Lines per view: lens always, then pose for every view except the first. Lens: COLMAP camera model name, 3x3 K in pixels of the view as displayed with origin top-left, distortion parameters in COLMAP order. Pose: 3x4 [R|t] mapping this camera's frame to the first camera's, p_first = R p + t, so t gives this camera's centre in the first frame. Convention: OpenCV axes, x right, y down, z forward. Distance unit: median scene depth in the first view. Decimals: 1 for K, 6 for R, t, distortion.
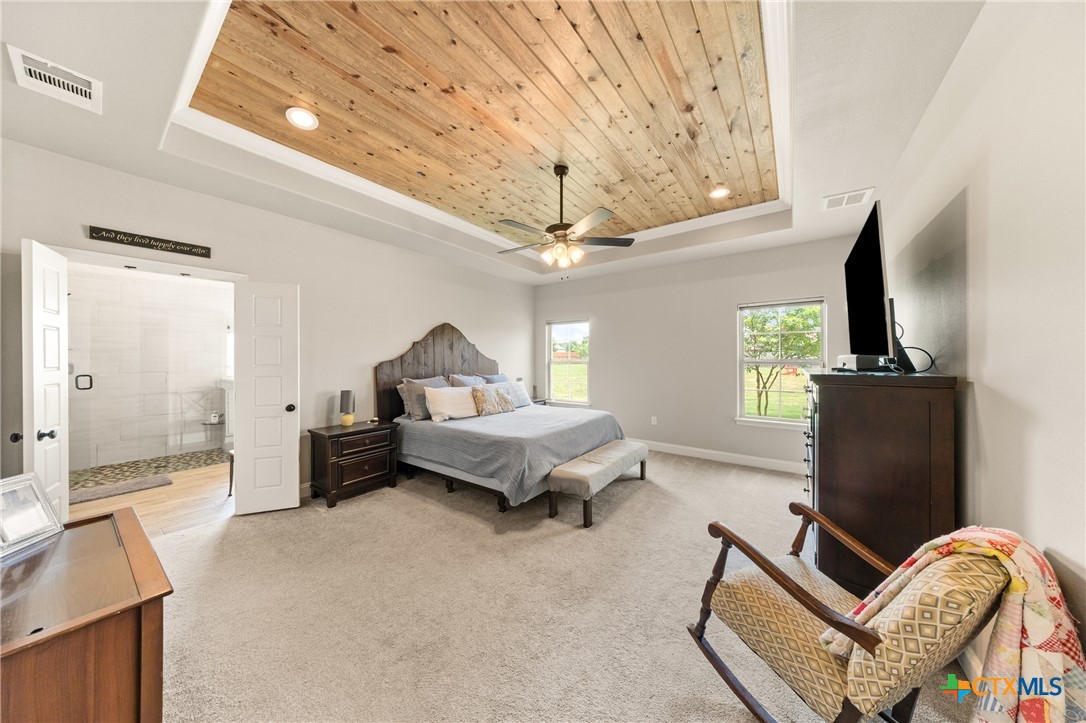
lens RADIAL K [[341.5, 0, 543.0], [0, 341.5, 361.5], [0, 0, 1]] dist [-0.000204, -0.000008]
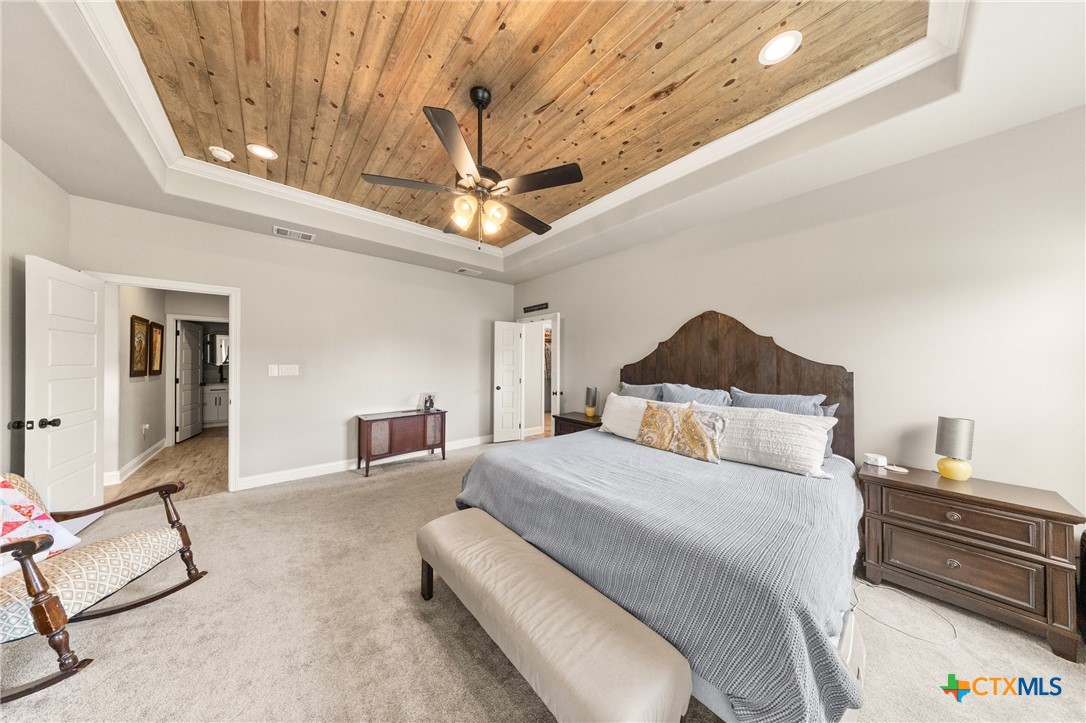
lens RADIAL K [[312.0, 0, 543.0], [0, 312.0, 361.5], [0, 0, 1]] dist [0.000218, 0.000007]
pose [[-0.216108, 0.000913, -0.976369, 0.501640], [-0.008143, 0.999963, 0.002737, -0.010520], [0.976335, 0.008543, -0.216093, 0.966157]]
